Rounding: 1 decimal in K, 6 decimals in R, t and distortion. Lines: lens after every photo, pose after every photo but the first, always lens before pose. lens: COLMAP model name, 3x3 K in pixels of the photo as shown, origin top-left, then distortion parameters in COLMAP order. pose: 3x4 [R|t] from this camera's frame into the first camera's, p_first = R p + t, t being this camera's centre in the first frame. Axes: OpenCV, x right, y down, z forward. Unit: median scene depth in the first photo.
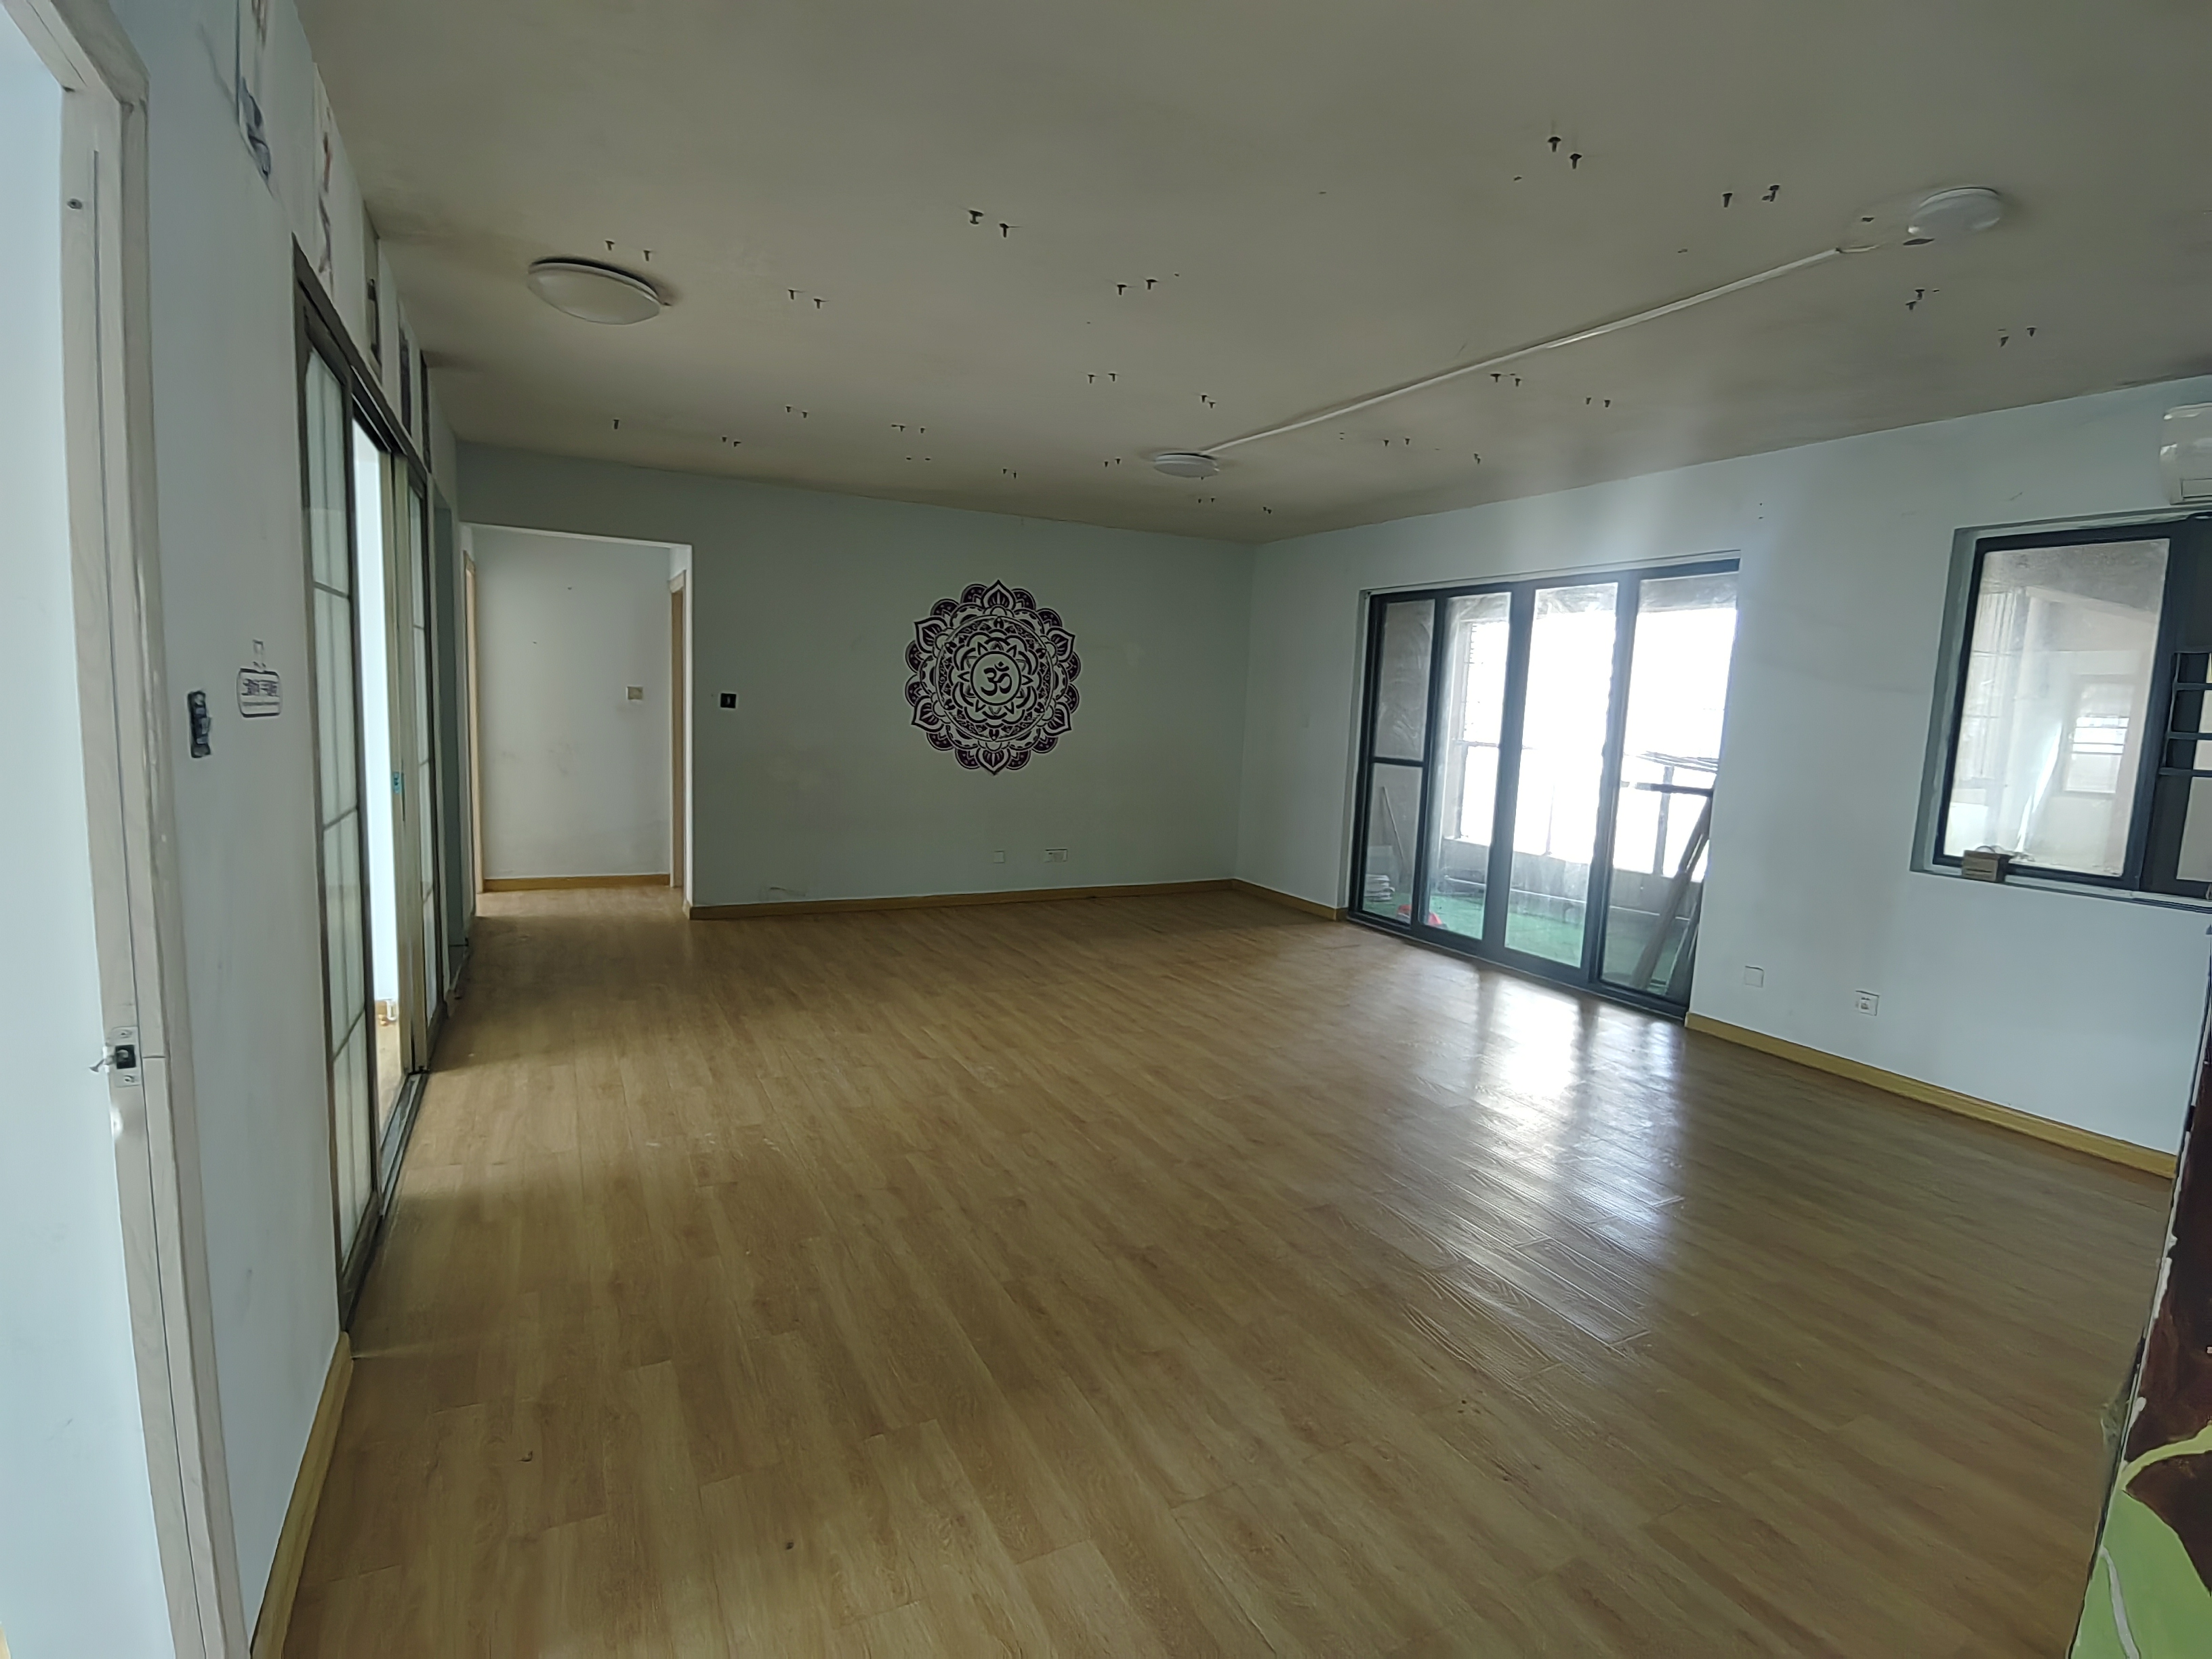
lens RADIAL K [[1038.5, 0, 1107.9], [0, 1038.5, 828.4], [0, 0, 1]] dist [0.001588, 0.000263]
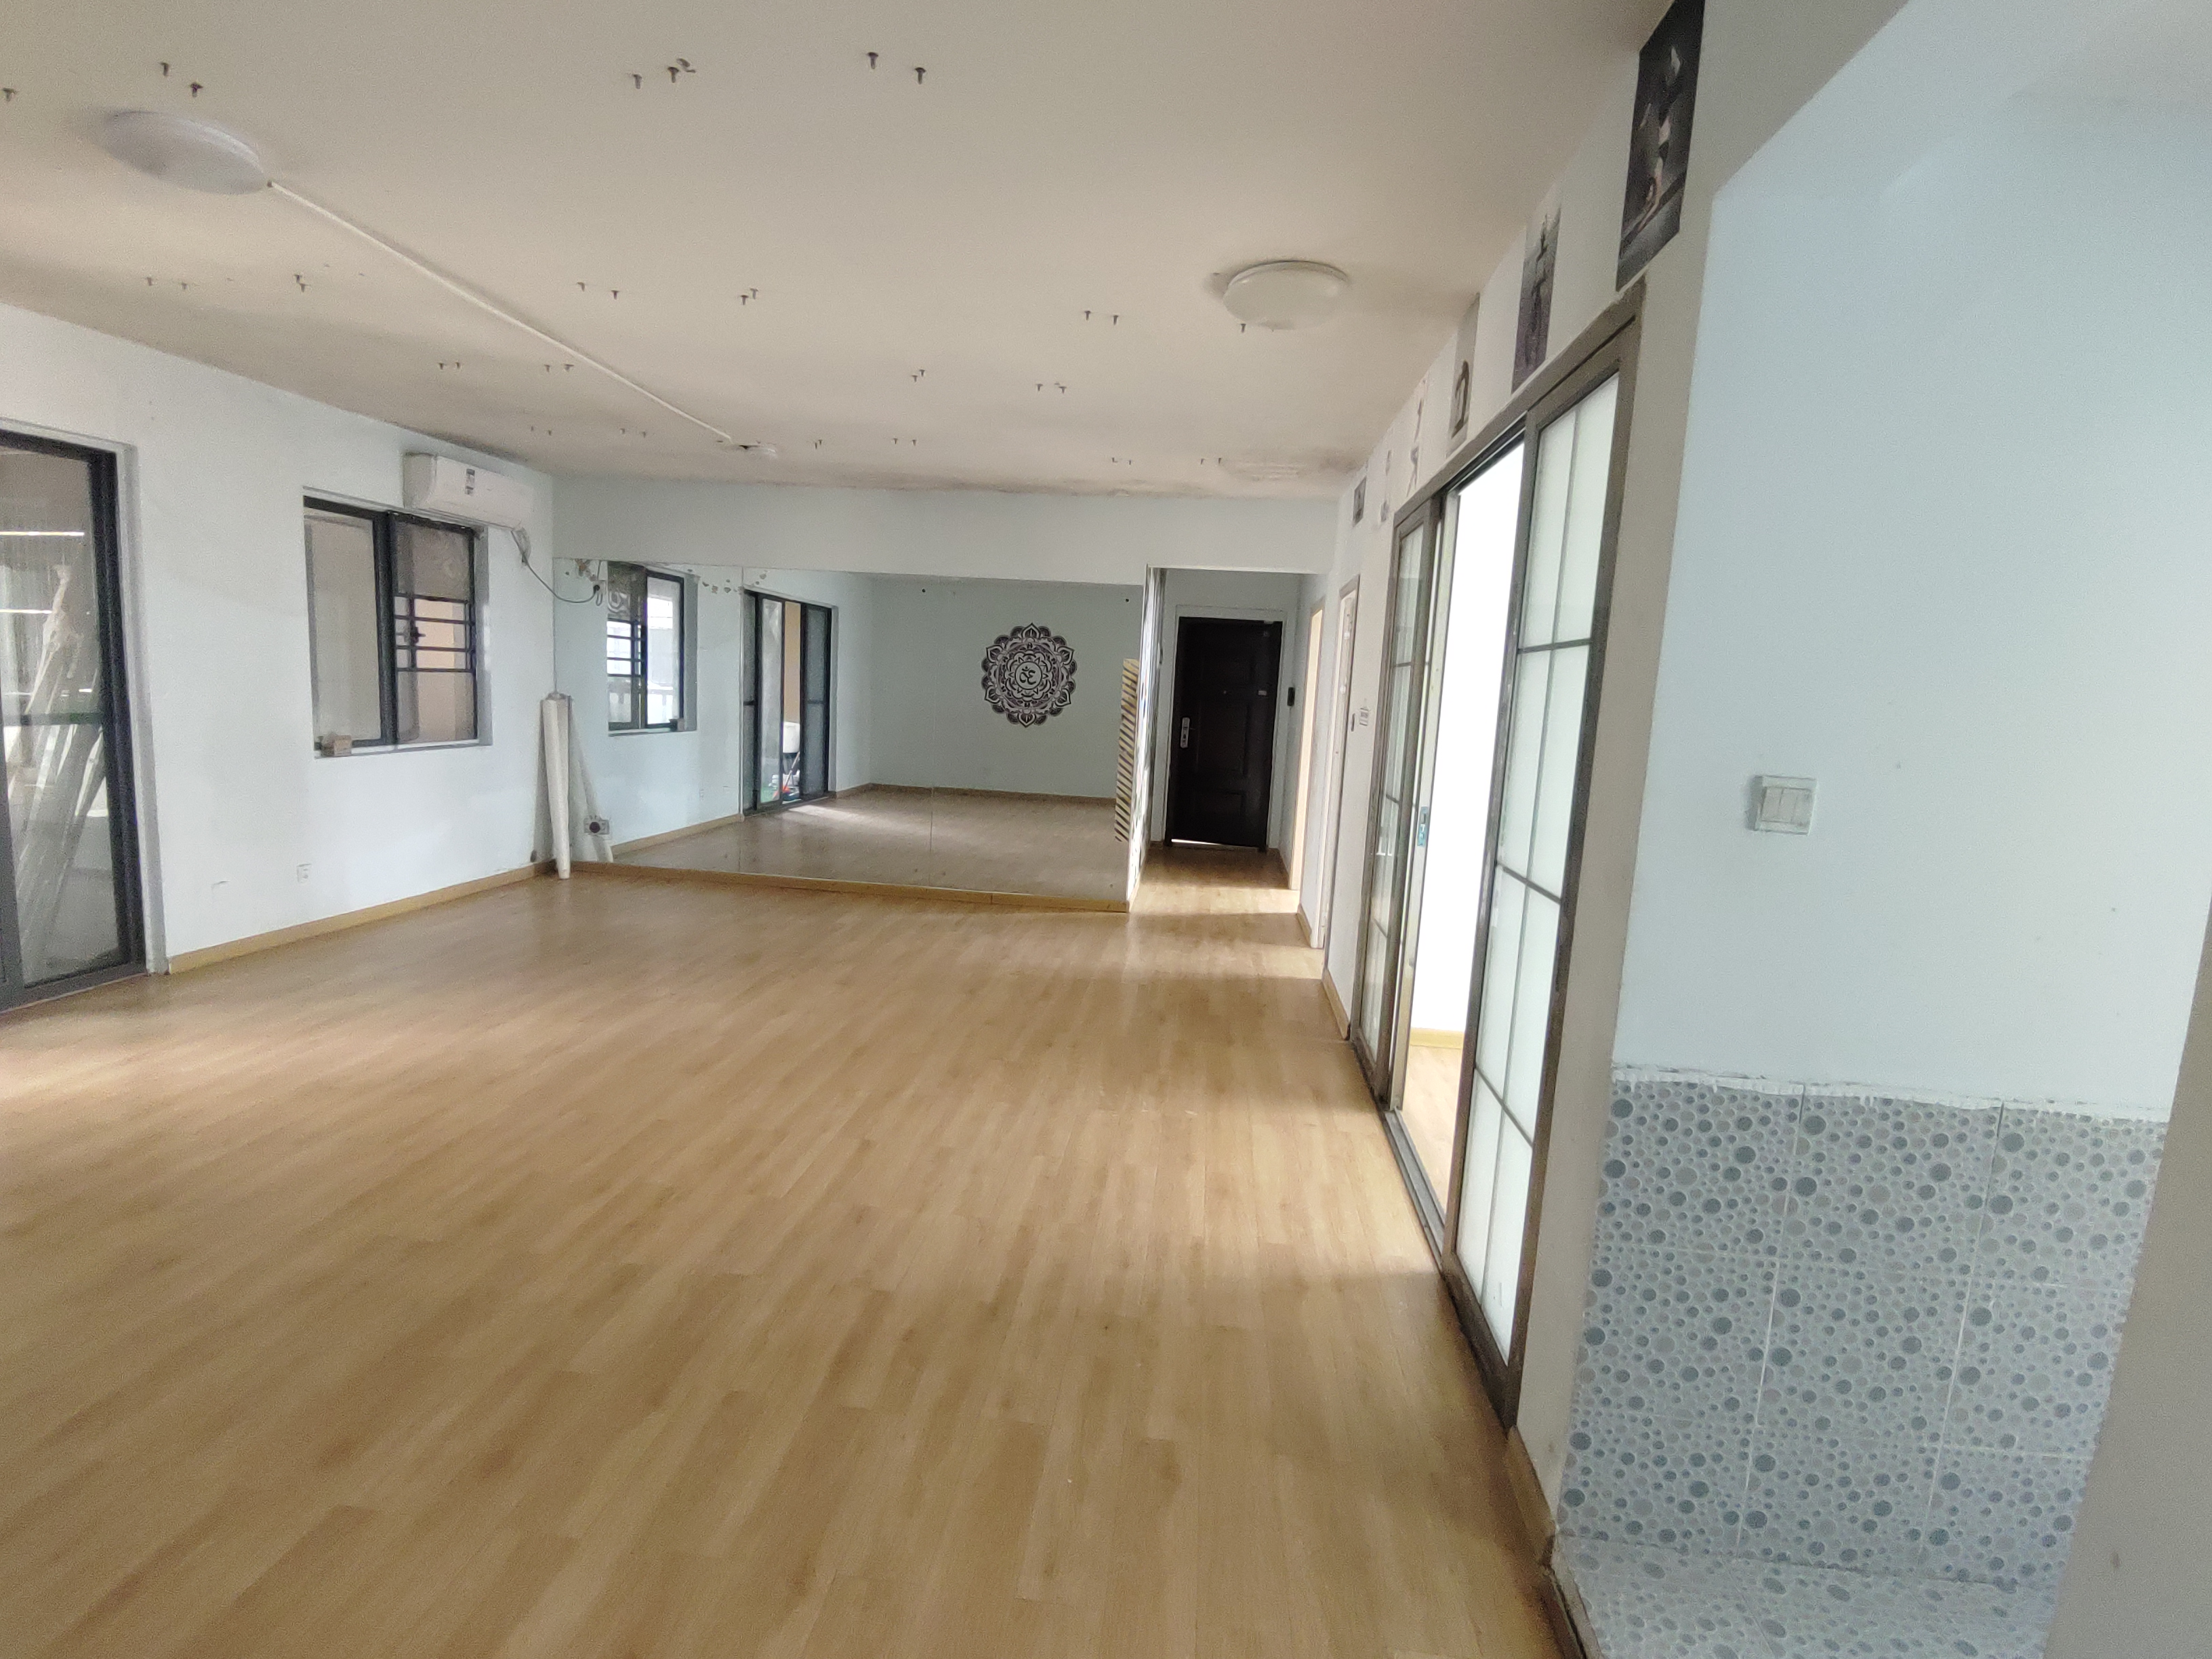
lens RADIAL K [[1038.5, 0, 1106.1], [0, 1038.5, 822.6], [0, 0, 1]] dist [0.001588, 0.000263]
pose [[-0.825181, -0.156733, 0.542689, -0.783585], [-0.018253, 0.967632, 0.251705, -0.240536], [-0.564573, 0.197796, -0.801332, 1.605976]]
